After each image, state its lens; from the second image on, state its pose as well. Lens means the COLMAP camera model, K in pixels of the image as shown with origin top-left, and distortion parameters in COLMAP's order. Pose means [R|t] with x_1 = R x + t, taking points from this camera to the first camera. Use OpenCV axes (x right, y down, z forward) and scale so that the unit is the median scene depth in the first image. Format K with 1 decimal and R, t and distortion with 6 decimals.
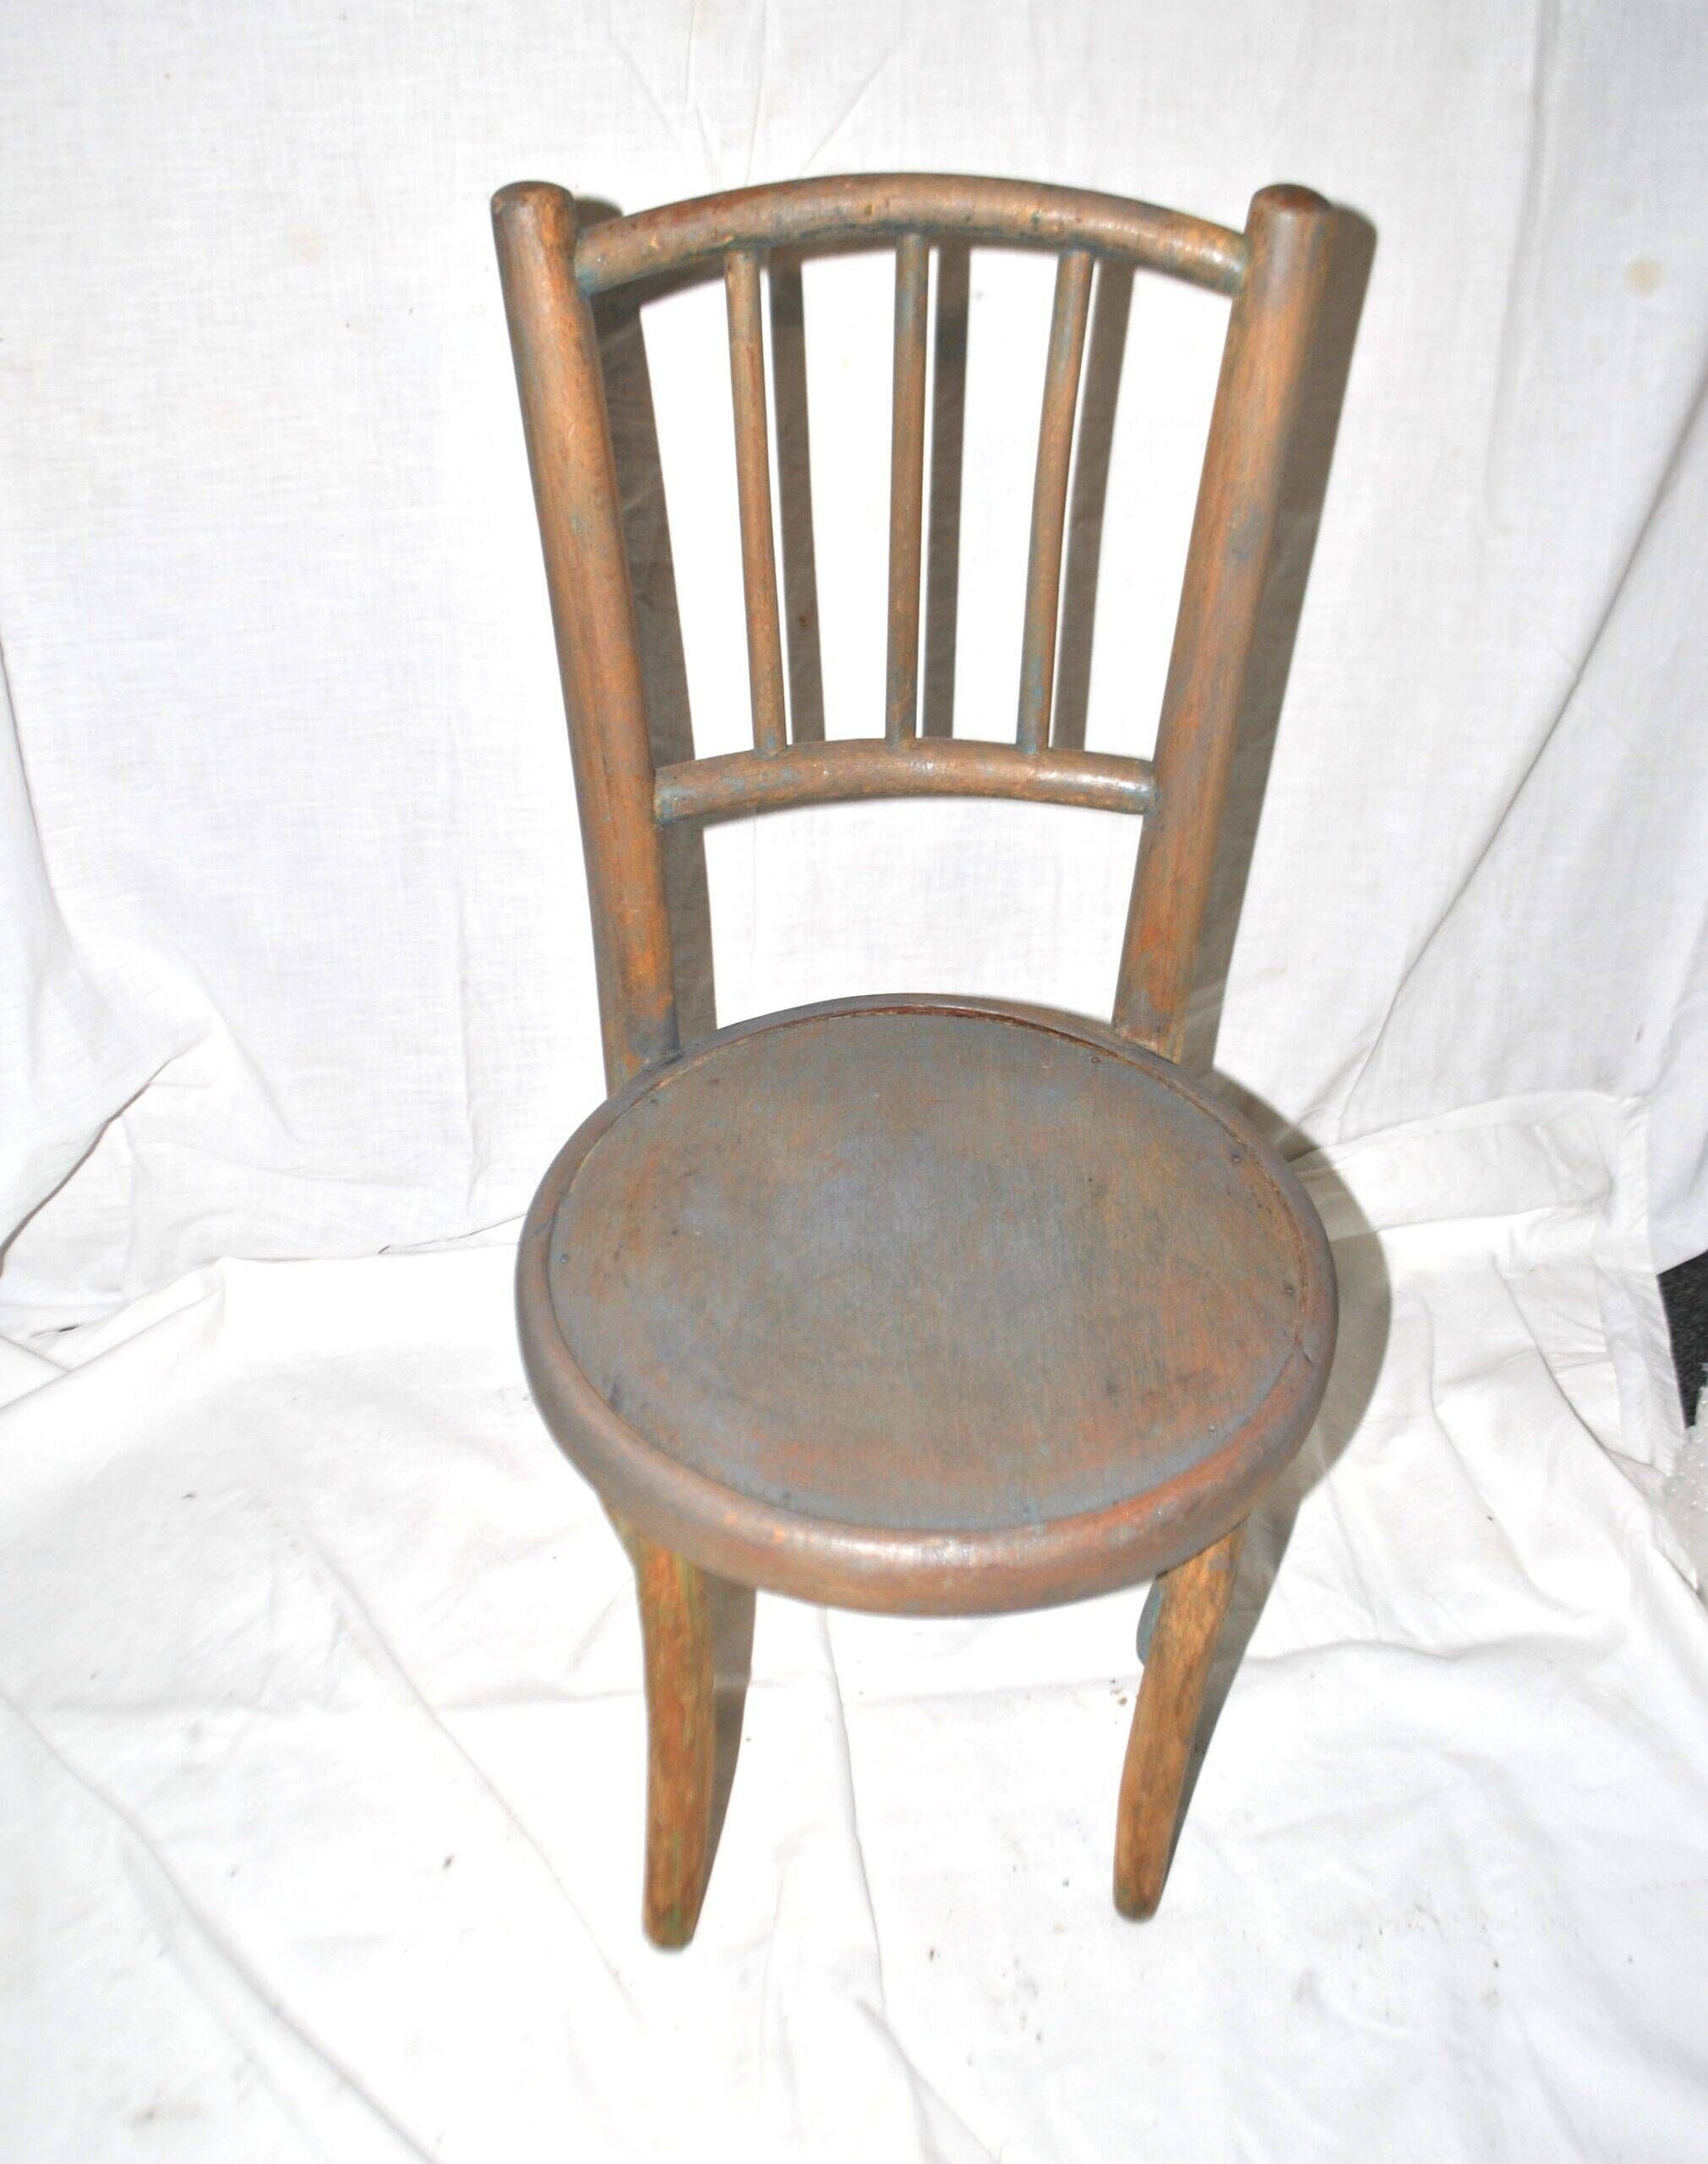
lens RADIAL K [[2387.2, 0, 815.0], [0, 2387.2, 1146.5], [0, 0, 1]] dist [-0.081368, 0.000000]
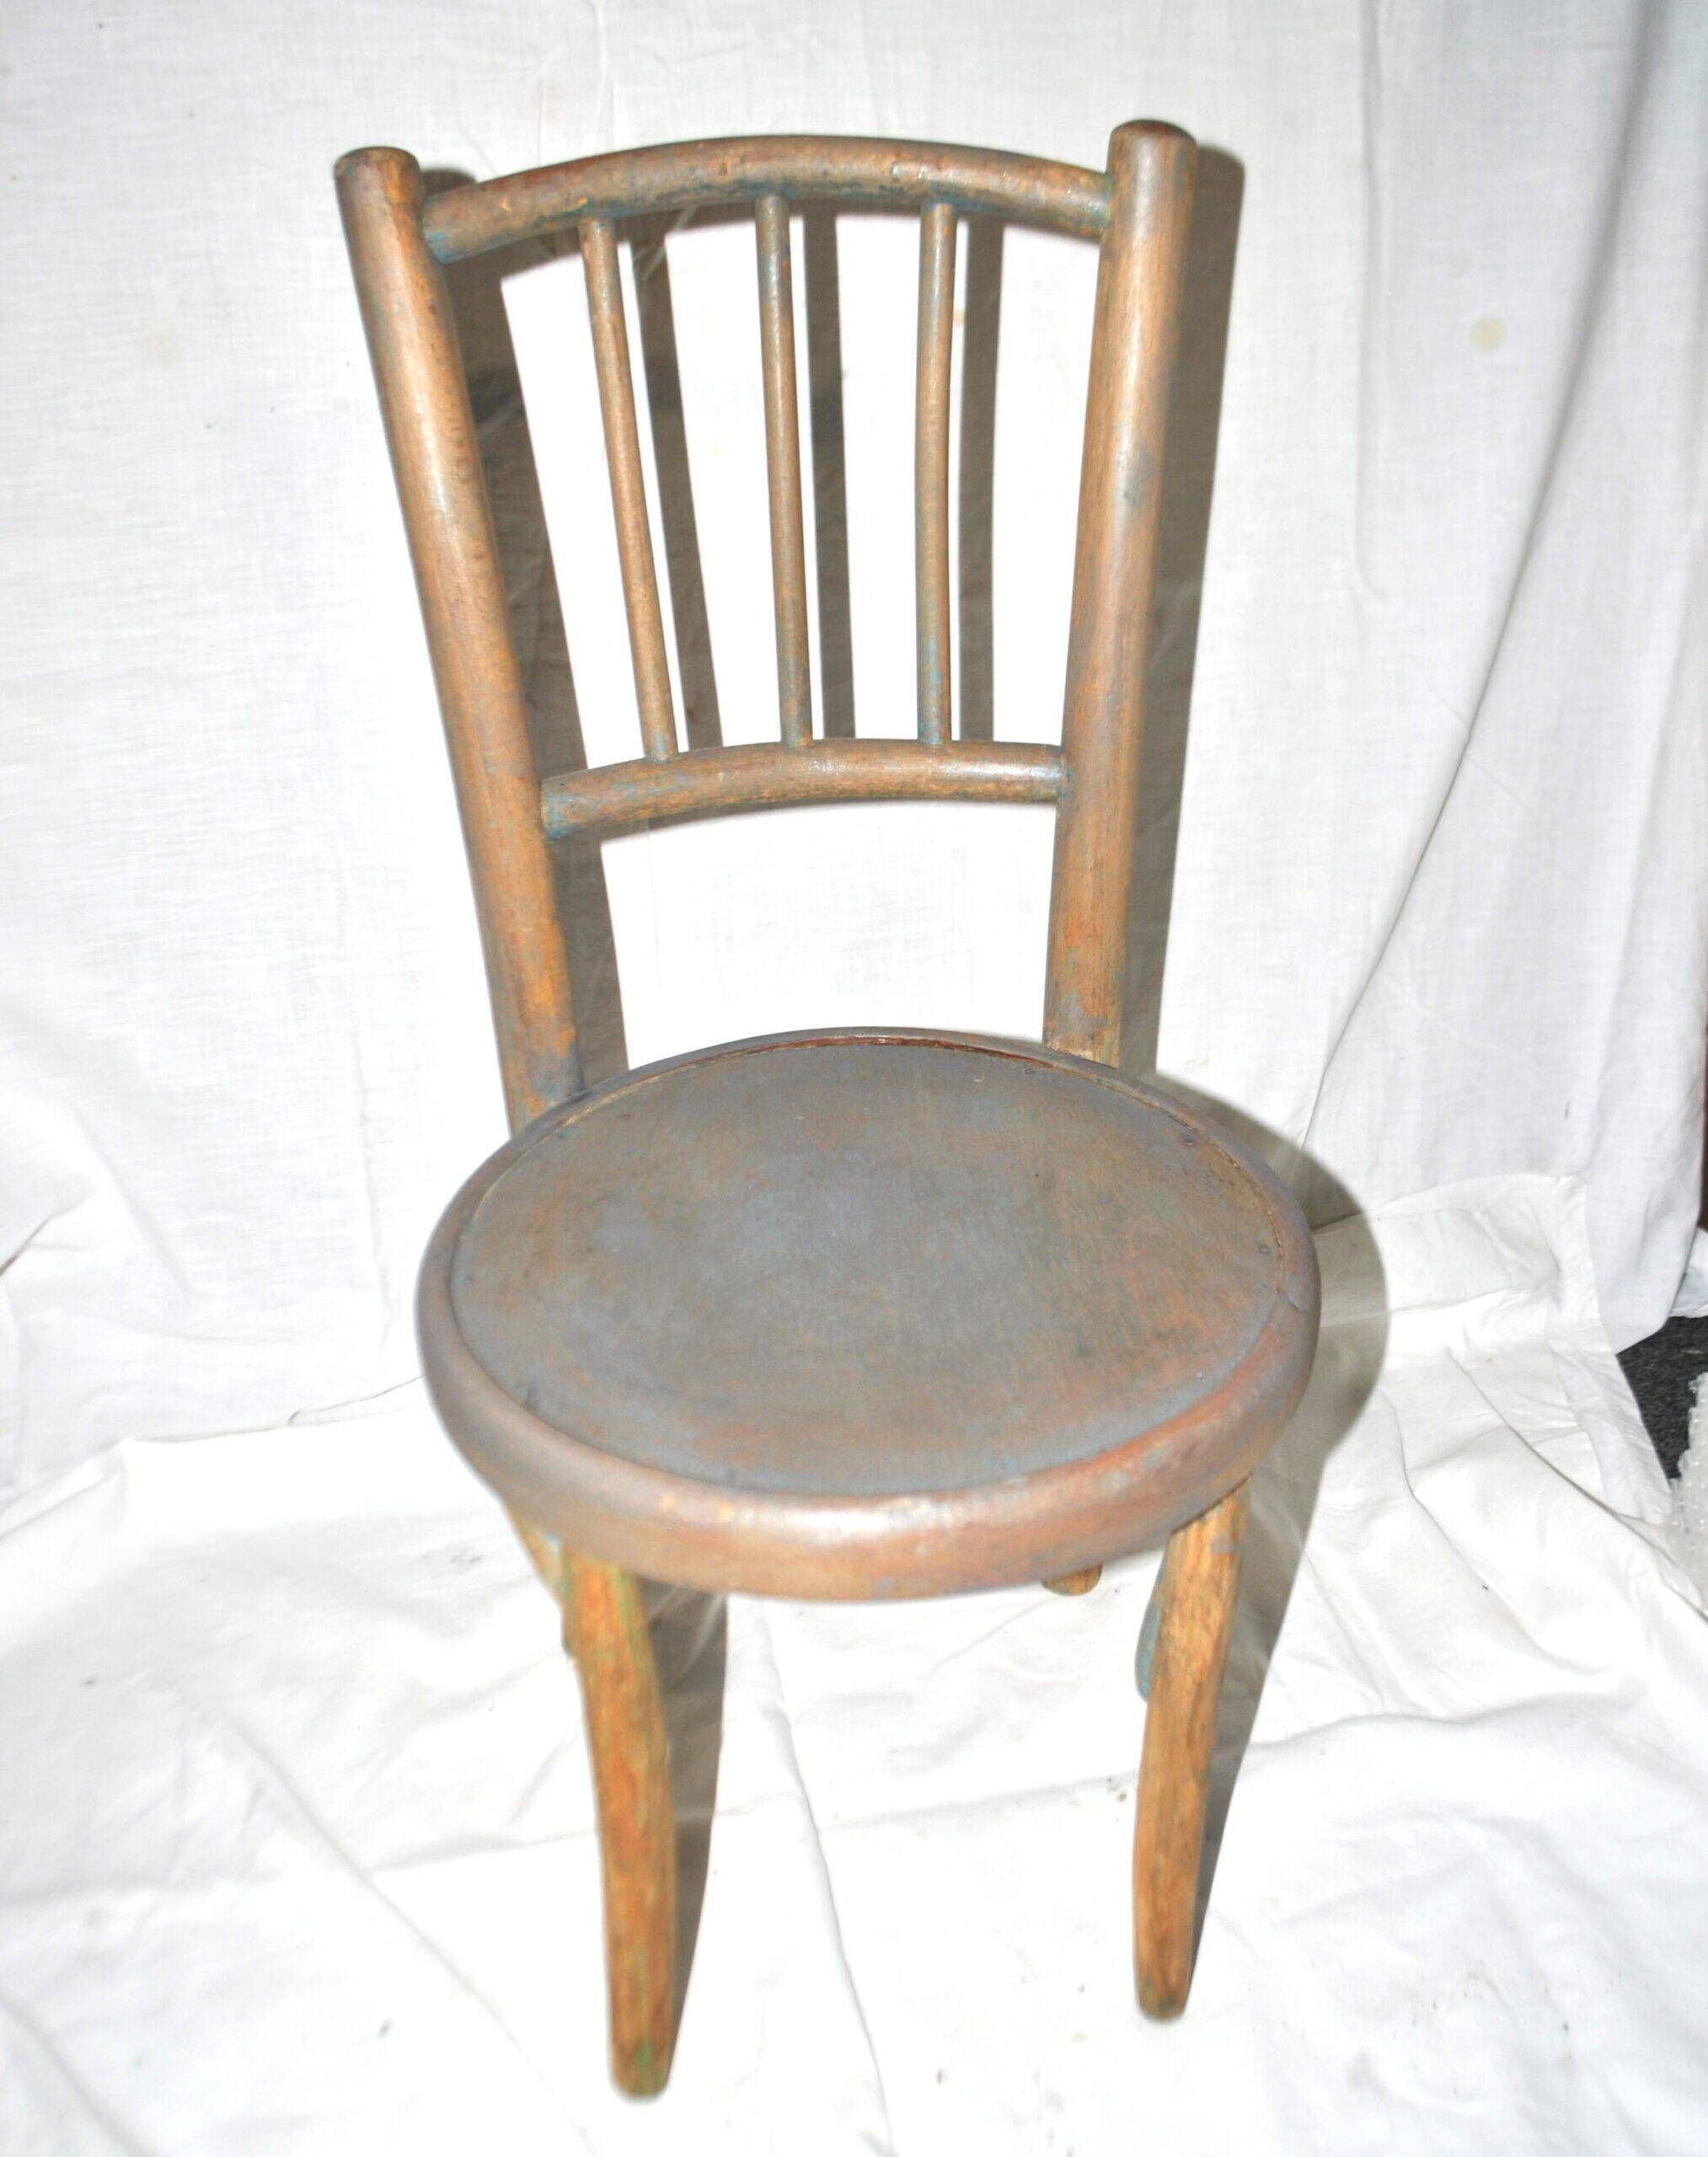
lens RADIAL K [[2240.8, 0, 880.6], [0, 2240.8, 1200.0], [0, 0, 1]] dist [-0.081911, 0.000000]
pose [[0.995071, -0.072971, 0.067143, -0.003771], [0.082396, 0.985182, -0.150427, 0.127629], [-0.055172, 0.155218, 0.986338, 0.122542]]
